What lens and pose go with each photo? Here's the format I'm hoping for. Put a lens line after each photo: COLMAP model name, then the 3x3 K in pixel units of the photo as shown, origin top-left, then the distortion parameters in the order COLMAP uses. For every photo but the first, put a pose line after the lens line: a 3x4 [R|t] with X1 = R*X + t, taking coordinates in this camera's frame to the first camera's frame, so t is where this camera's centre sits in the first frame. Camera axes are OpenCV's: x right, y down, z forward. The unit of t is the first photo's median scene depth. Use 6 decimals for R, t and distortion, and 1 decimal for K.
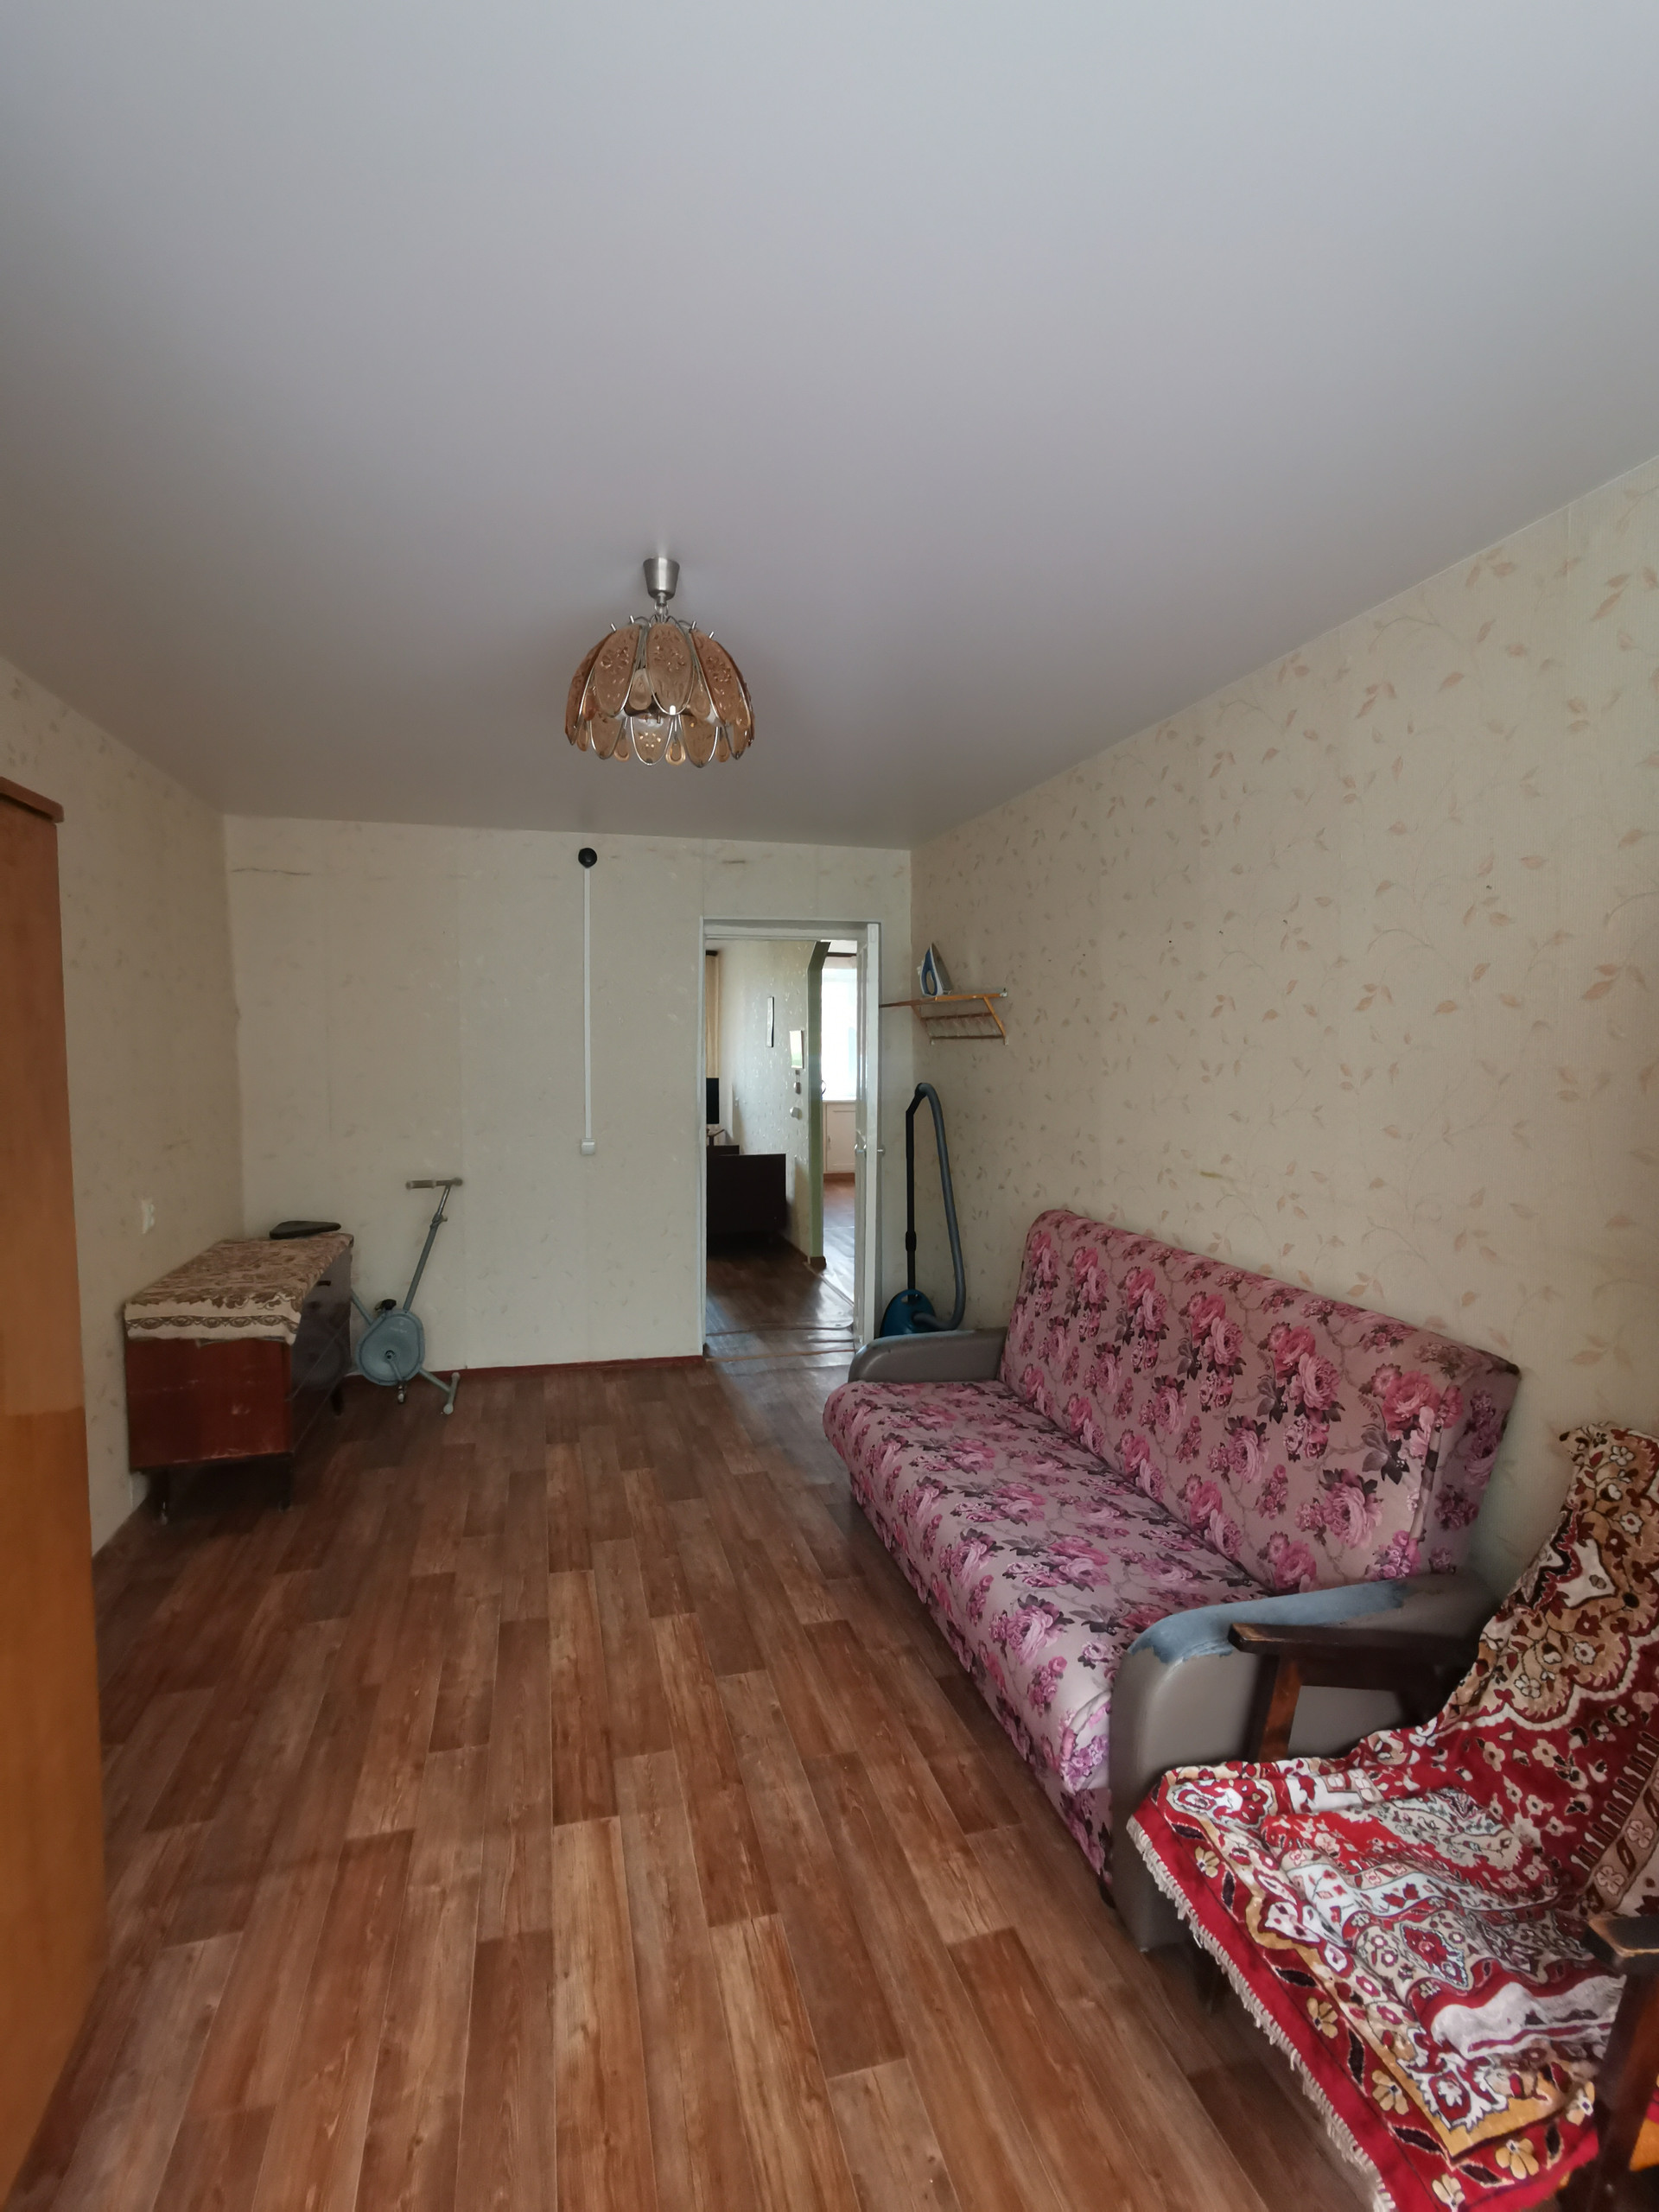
lens RADIAL K [[1066.0, 0, 829.5], [0, 1066.0, 1106.0], [0, 0, 1]] dist [0.001683, 0.027320]
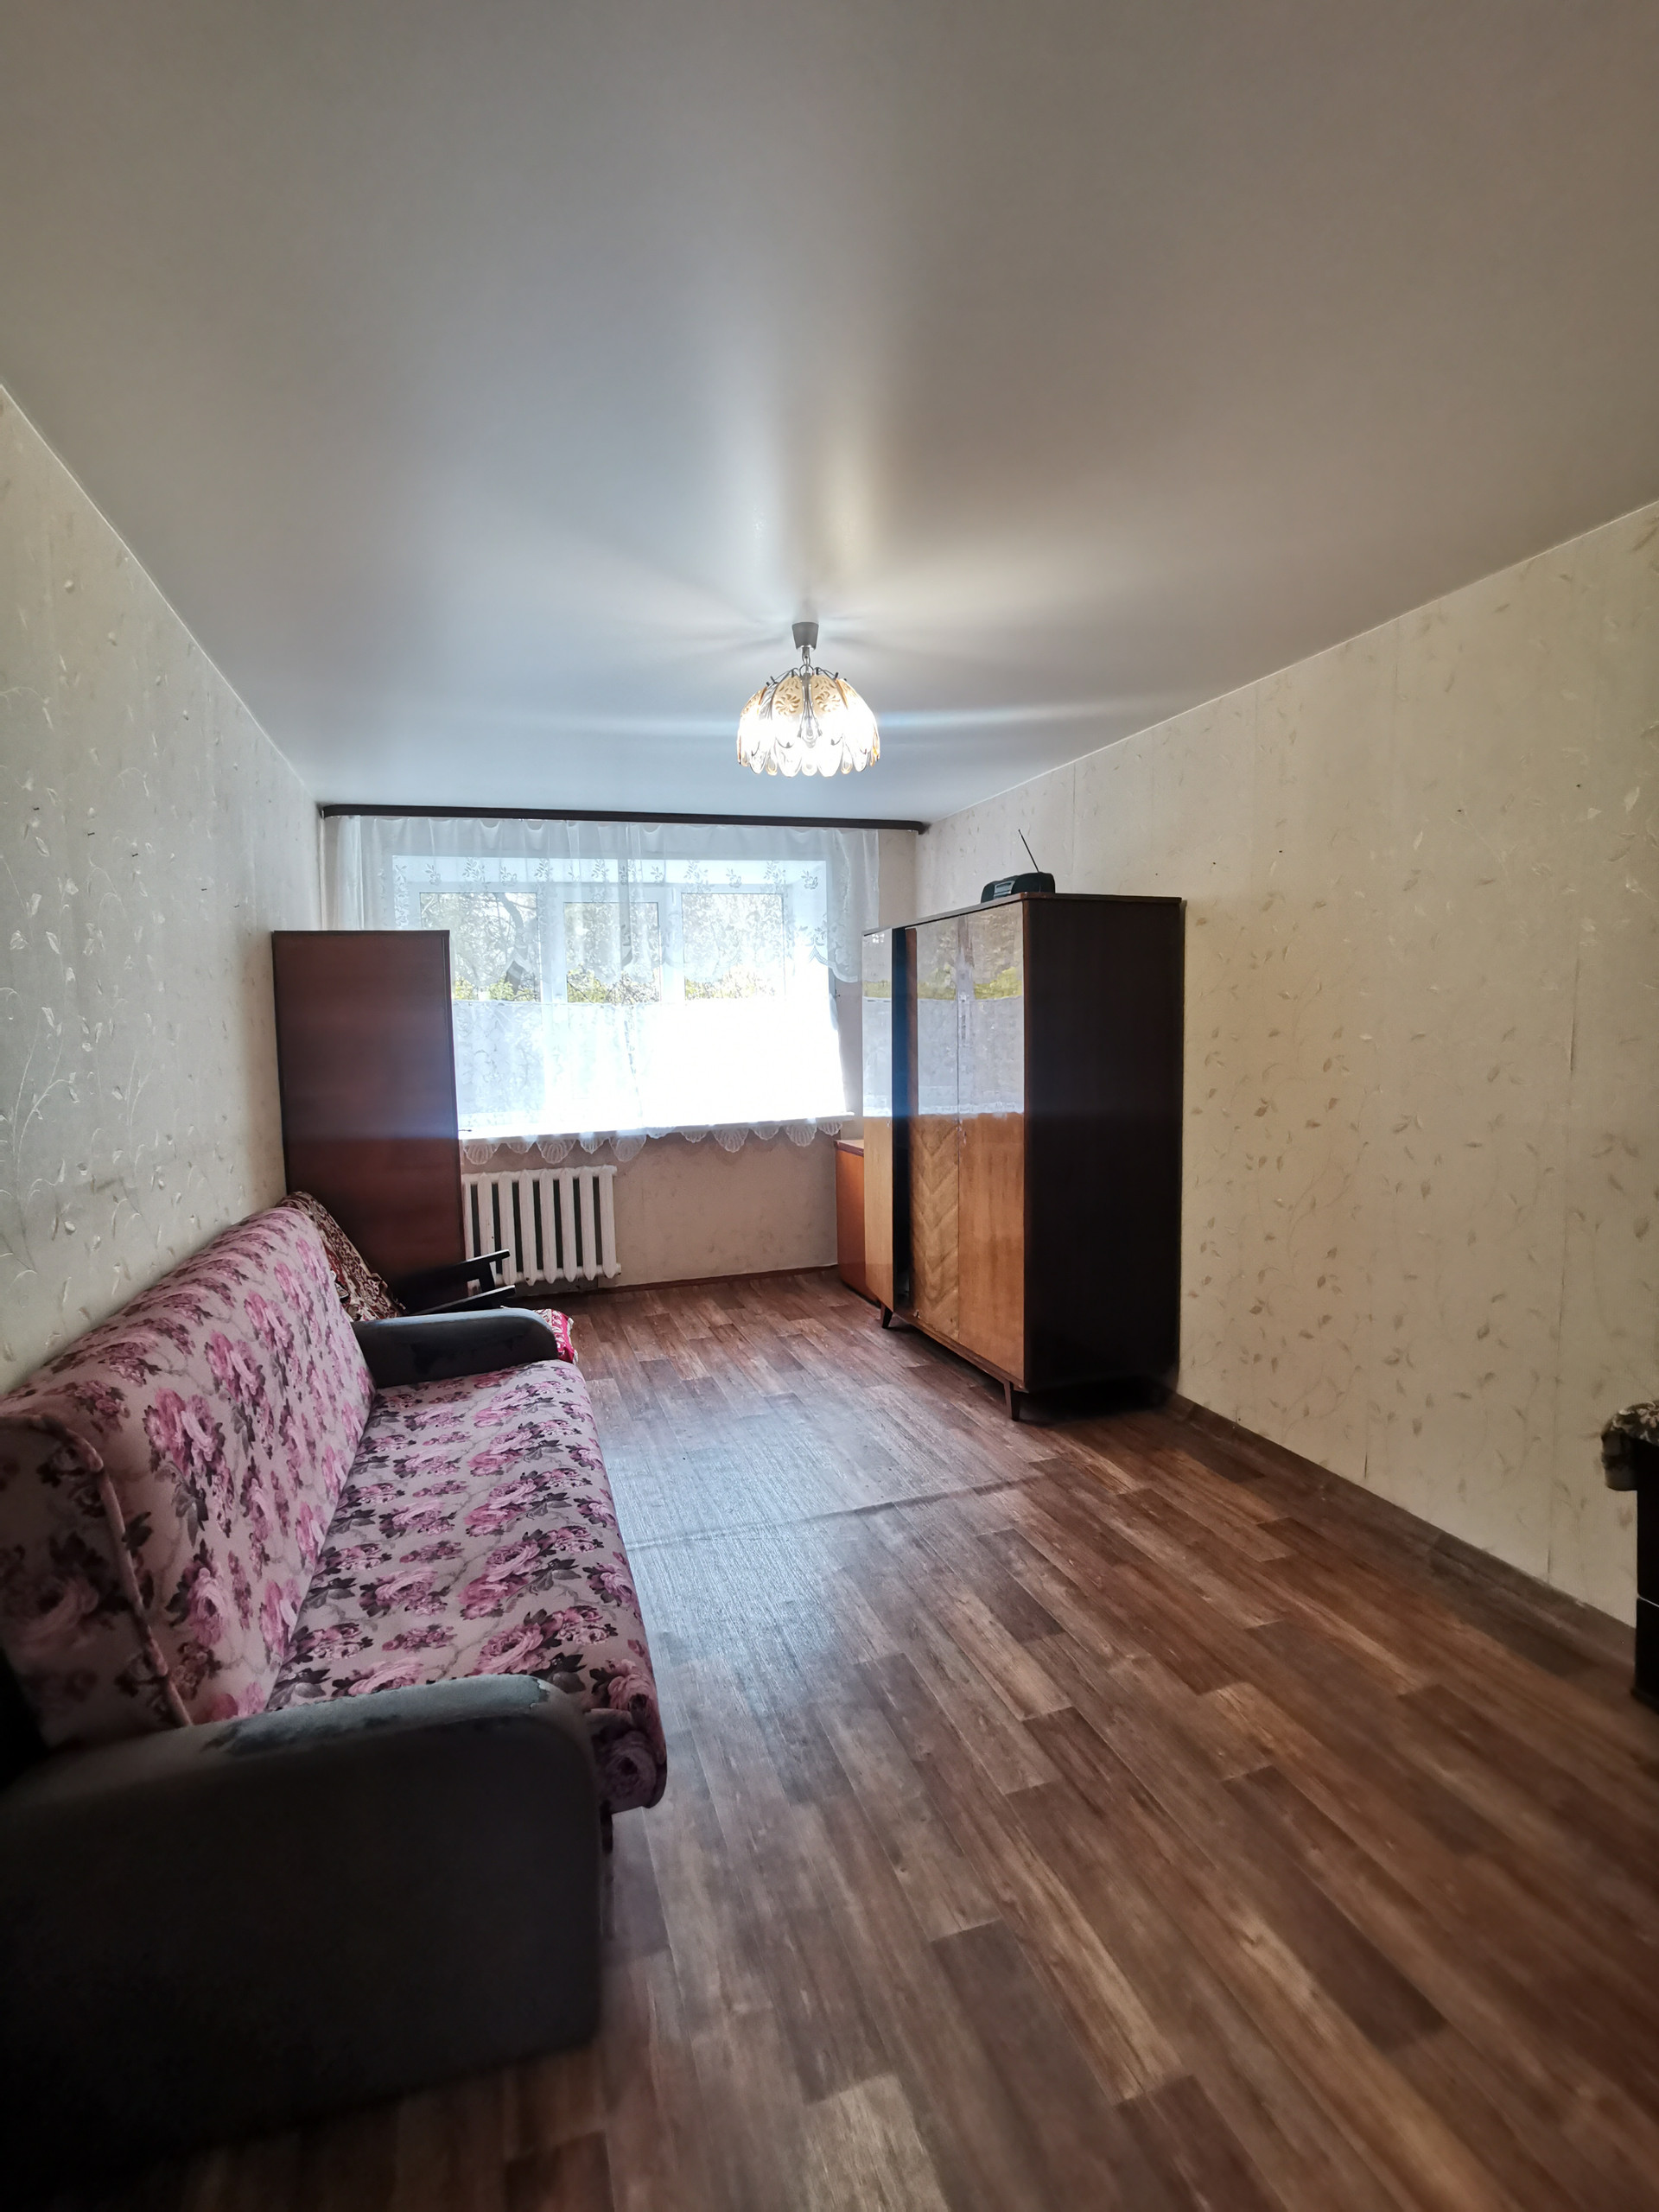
lens RADIAL K [[1038.5, 0, 829.5], [0, 1038.5, 1106.0], [0, 0, 1]] dist [-0.032145, 0.024873]
pose [[-0.998253, 0.023404, -0.054244, 0.199038], [0.015628, 0.990088, 0.139577, -0.052268], [0.056973, 0.138485, -0.988724, 1.835501]]
